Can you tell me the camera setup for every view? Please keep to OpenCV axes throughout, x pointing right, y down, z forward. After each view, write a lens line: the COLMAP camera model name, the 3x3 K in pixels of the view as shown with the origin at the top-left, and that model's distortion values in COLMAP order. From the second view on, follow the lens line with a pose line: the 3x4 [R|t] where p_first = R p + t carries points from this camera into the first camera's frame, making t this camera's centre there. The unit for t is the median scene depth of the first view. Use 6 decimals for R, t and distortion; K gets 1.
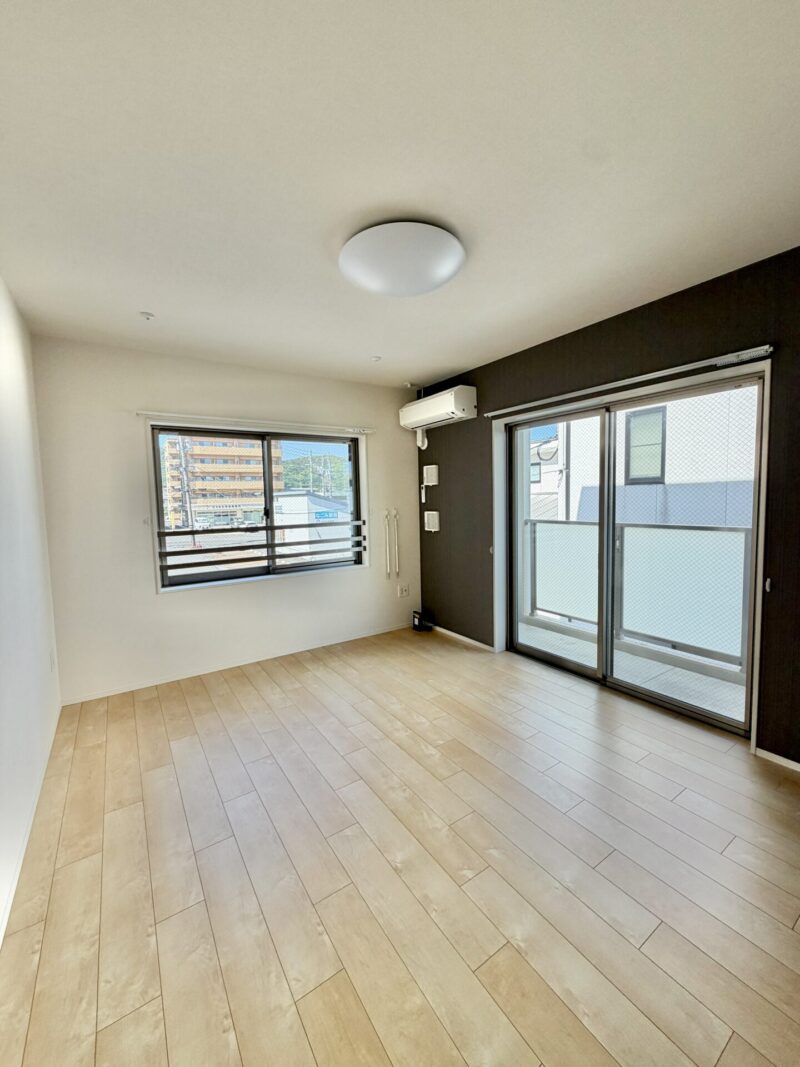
lens RADIAL K [[425.4, 0, 397.3], [0, 425.4, 530.0], [0, 0, 1]] dist [-0.001493, -0.000201]
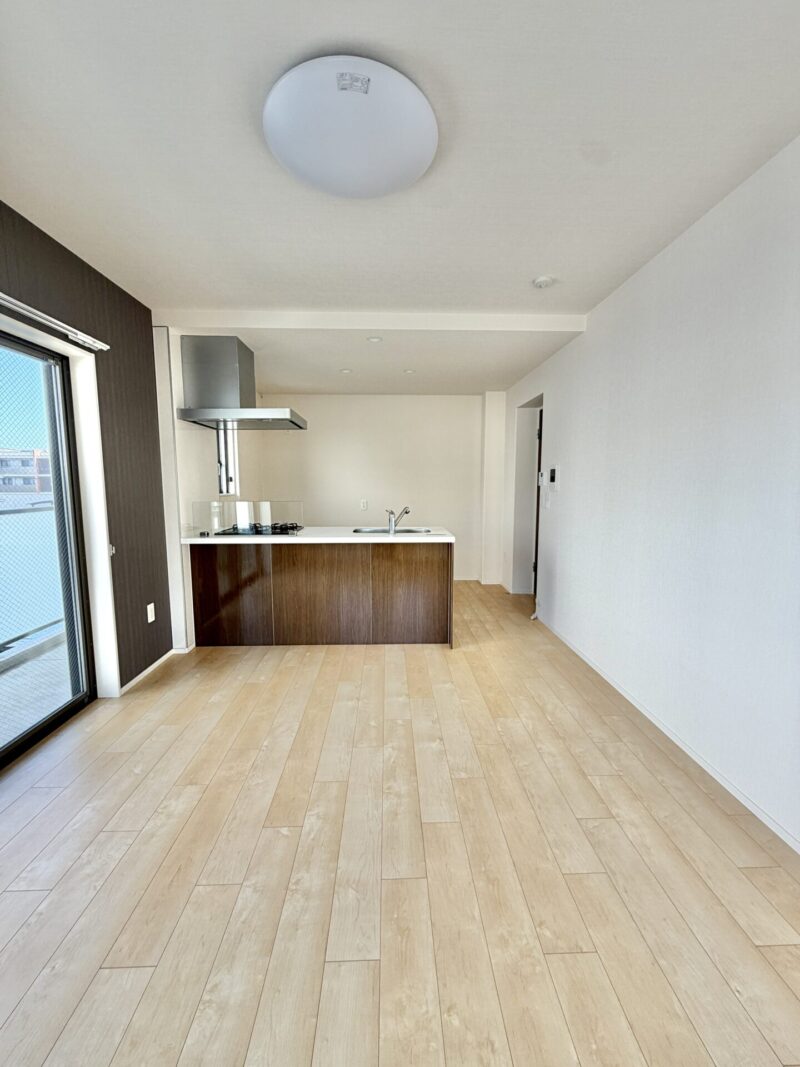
lens RADIAL K [[425.4, 0, 400.1], [0, 425.4, 528.9], [0, 0, 1]] dist [-0.001493, -0.000201]
pose [[-0.849590, -0.038376, 0.526046, -0.344793], [0.058306, 0.984404, 0.165981, -0.060520], [-0.524211, 0.171687, -0.834102, 1.238016]]
